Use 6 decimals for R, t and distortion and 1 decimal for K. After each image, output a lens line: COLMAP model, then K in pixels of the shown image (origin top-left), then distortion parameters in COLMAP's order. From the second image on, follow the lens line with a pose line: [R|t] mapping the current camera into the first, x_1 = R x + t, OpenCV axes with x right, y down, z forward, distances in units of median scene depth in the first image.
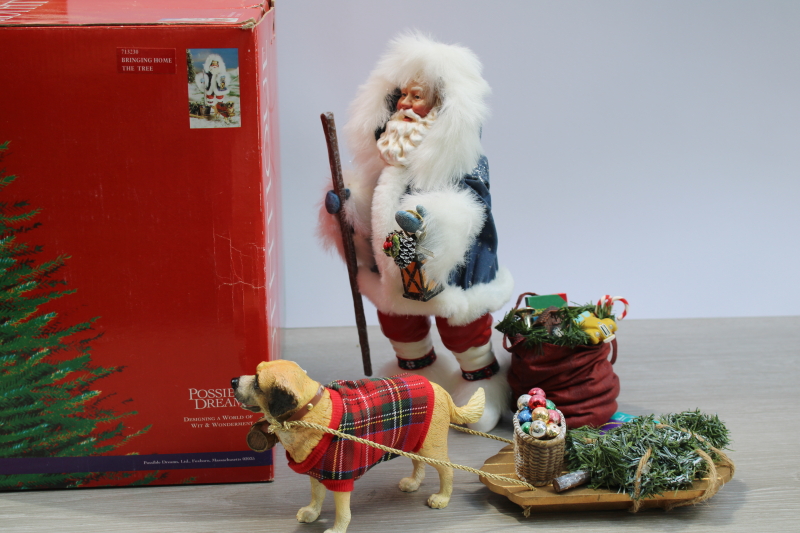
lens RADIAL K [[1175.0, 0, 400.0], [0, 1175.0, 266.5], [0, 0, 1]] dist [-0.050617, 0.094289]
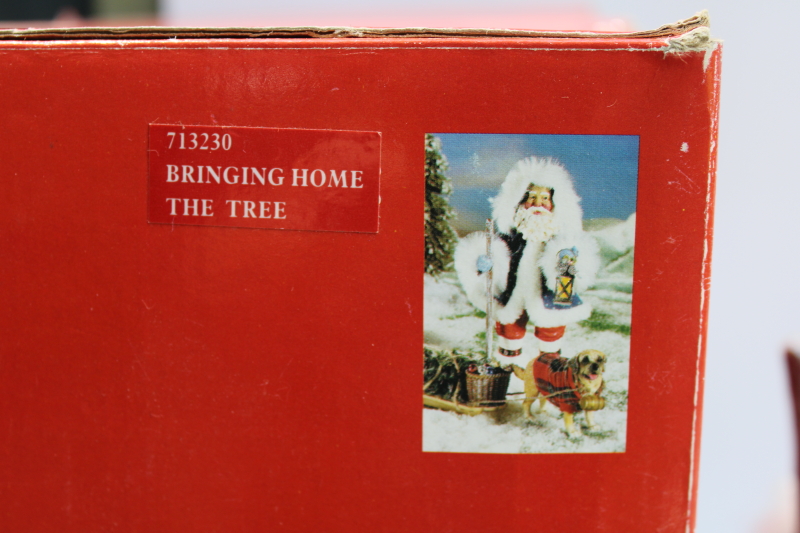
lens RADIAL K [[1175.0, 0, 400.0], [0, 1175.0, 266.5], [0, 0, 1]] dist [-0.050617, 0.094289]
pose [[0.986470, 0.032405, -0.160707, -0.146036], [-0.049808, 0.993174, -0.105471, -0.131259], [0.156192, 0.112049, 0.981351, 0.755696]]
